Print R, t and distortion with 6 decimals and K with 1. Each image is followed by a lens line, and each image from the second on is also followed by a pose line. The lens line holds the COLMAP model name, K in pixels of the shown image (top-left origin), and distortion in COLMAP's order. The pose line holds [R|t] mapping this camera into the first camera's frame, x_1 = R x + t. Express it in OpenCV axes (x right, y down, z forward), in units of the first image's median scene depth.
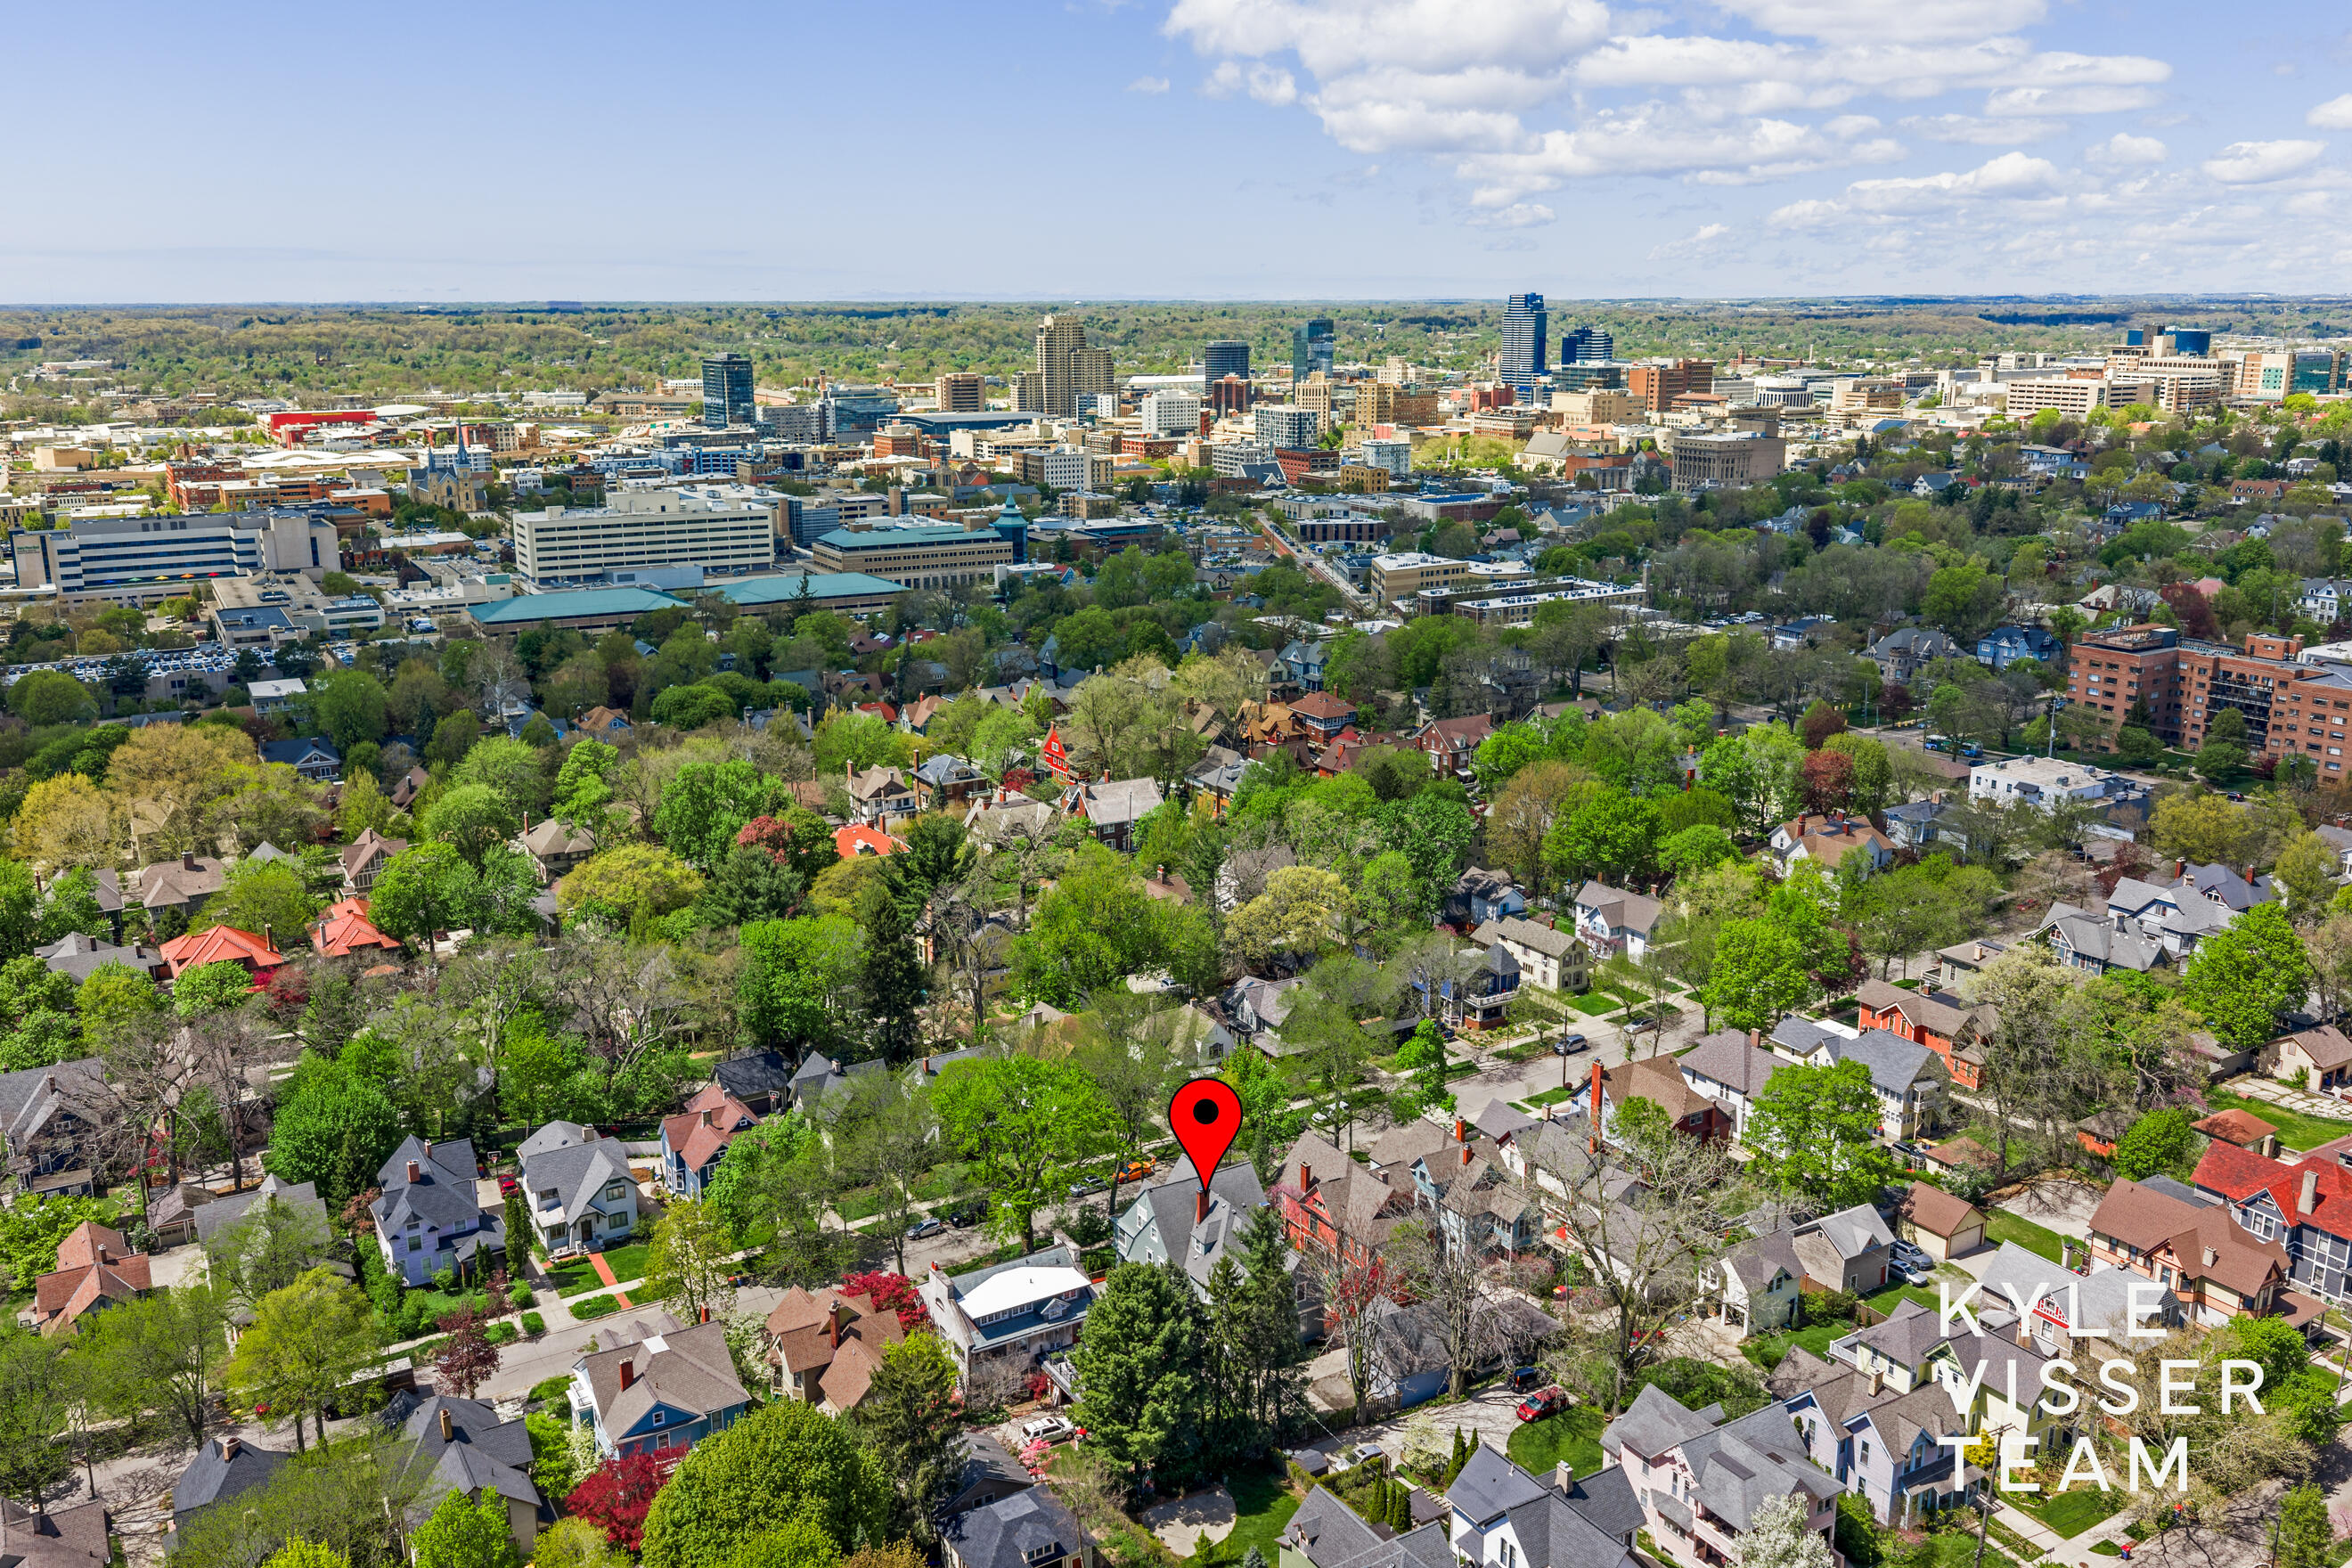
lens RADIAL K [[1920.1, 0, 1175.8], [0, 1920.1, 783.6], [0, 0, 1]] dist [0.005756, -0.005538]
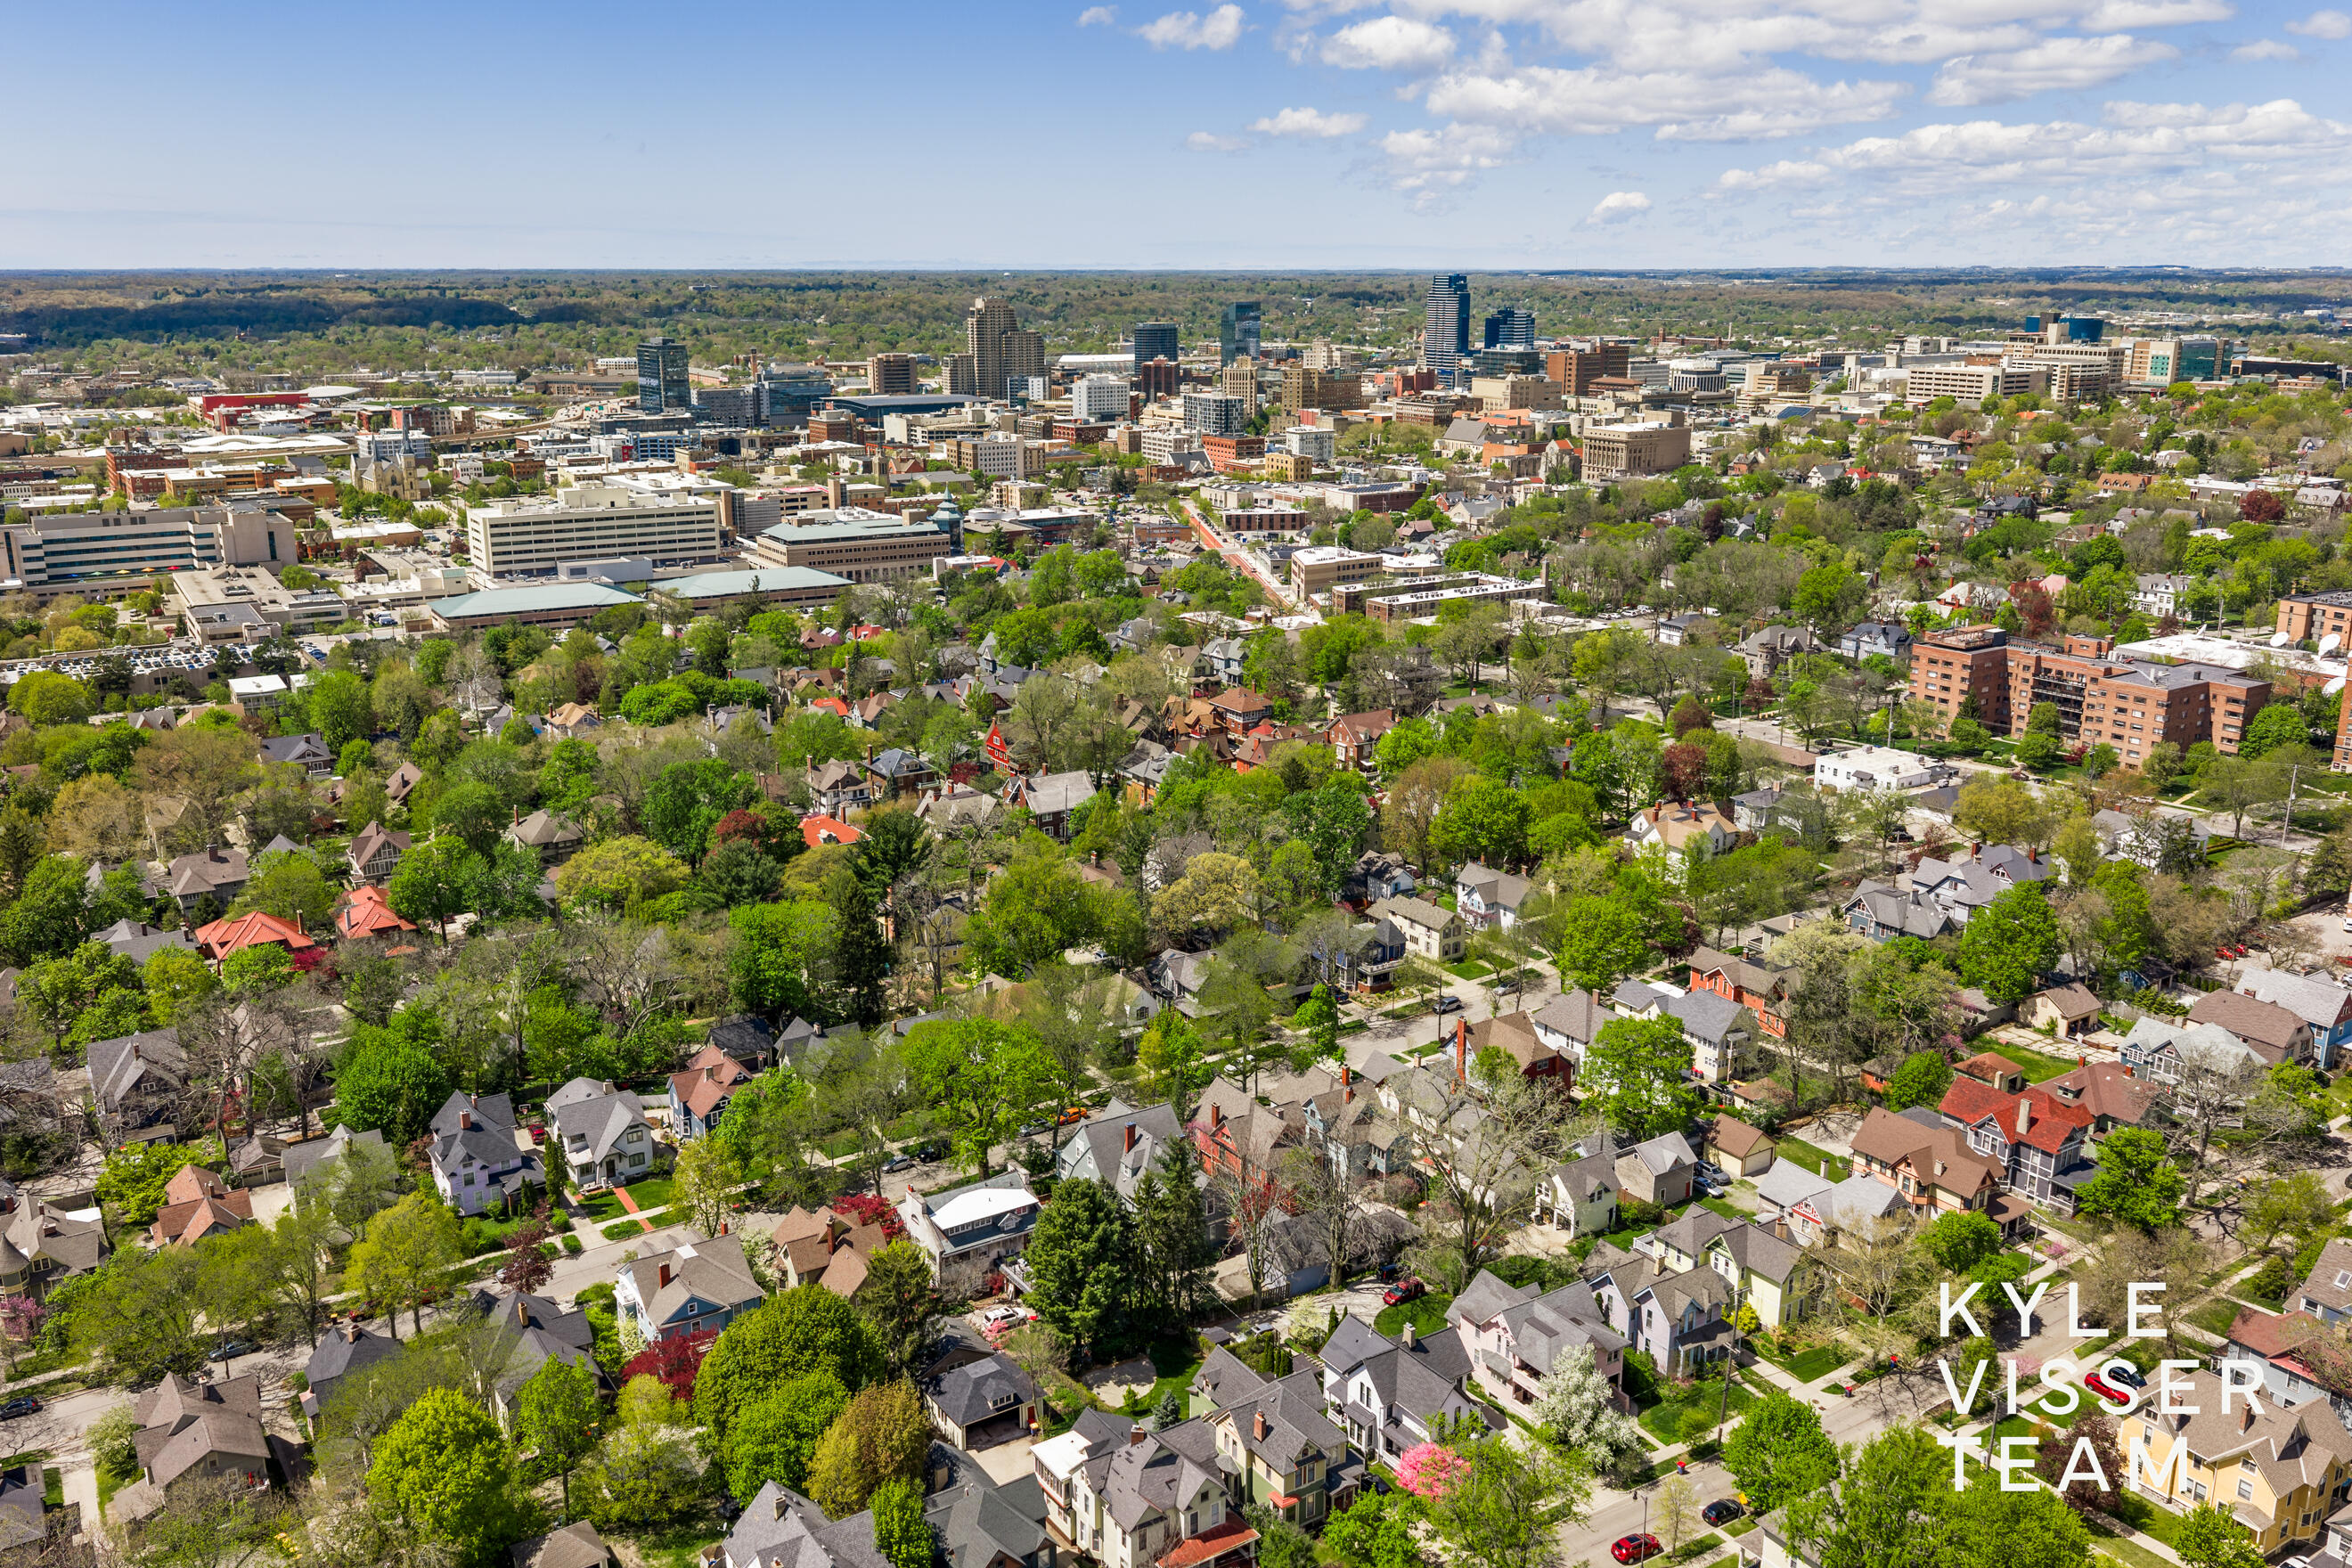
lens RADIAL K [[1920.1, 0, 1175.8], [0, 1920.1, 783.6], [0, 0, 1]] dist [0.005756, -0.005538]
pose [[0.999367, -0.005783, 0.035094, 0.000838], [0.005267, 0.999877, 0.014782, -0.011467], [-0.035175, -0.014587, 0.999275, -0.108303]]
